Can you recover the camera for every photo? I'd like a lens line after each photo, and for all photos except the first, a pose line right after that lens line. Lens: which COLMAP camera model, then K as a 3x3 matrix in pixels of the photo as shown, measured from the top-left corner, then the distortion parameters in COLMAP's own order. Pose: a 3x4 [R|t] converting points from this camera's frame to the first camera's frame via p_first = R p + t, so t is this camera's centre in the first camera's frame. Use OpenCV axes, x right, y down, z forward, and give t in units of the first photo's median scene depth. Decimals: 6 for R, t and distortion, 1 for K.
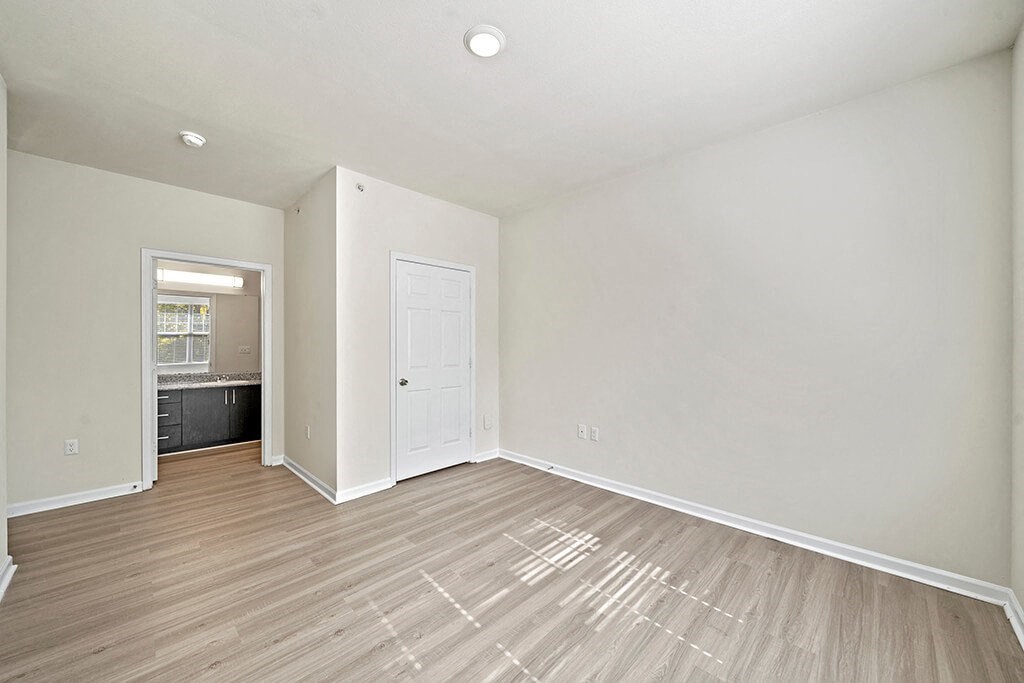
lens RADIAL K [[382.9, 0, 509.2], [0, 382.9, 340.6], [0, 0, 1]] dist [-0.000163, -0.000025]
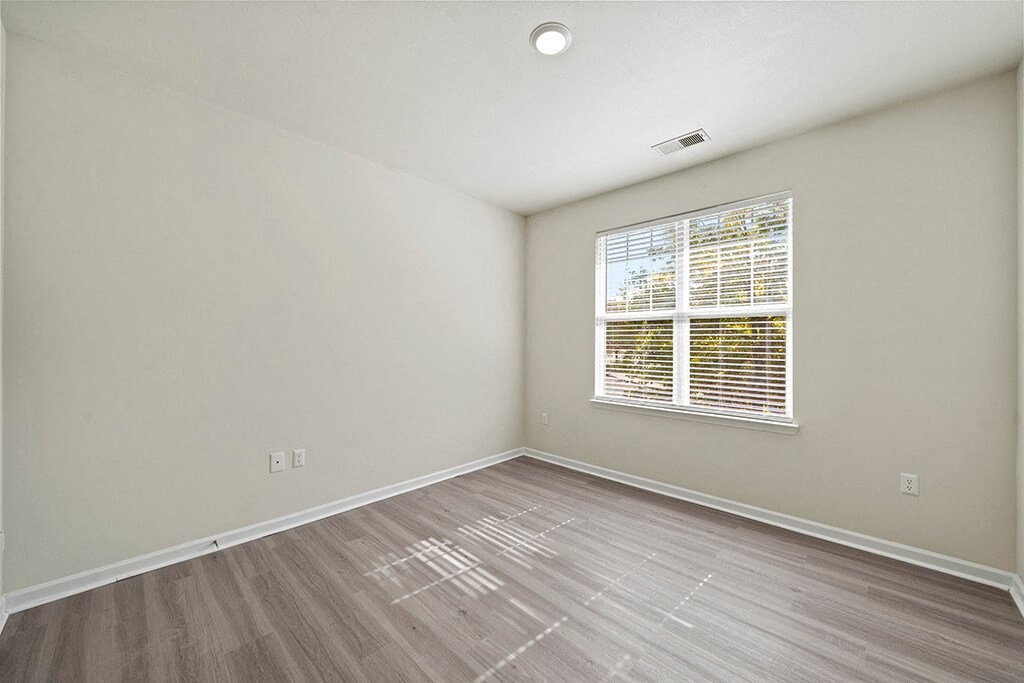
lens RADIAL K [[382.9, 0, 509.2], [0, 382.9, 340.6], [0, 0, 1]] dist [-0.000163, -0.000025]
pose [[-0.014091, 0.004933, 0.999889, -0.861377], [-0.013570, 0.999895, -0.005124, 0.004188], [-0.999809, -0.013641, -0.014023, 0.911309]]
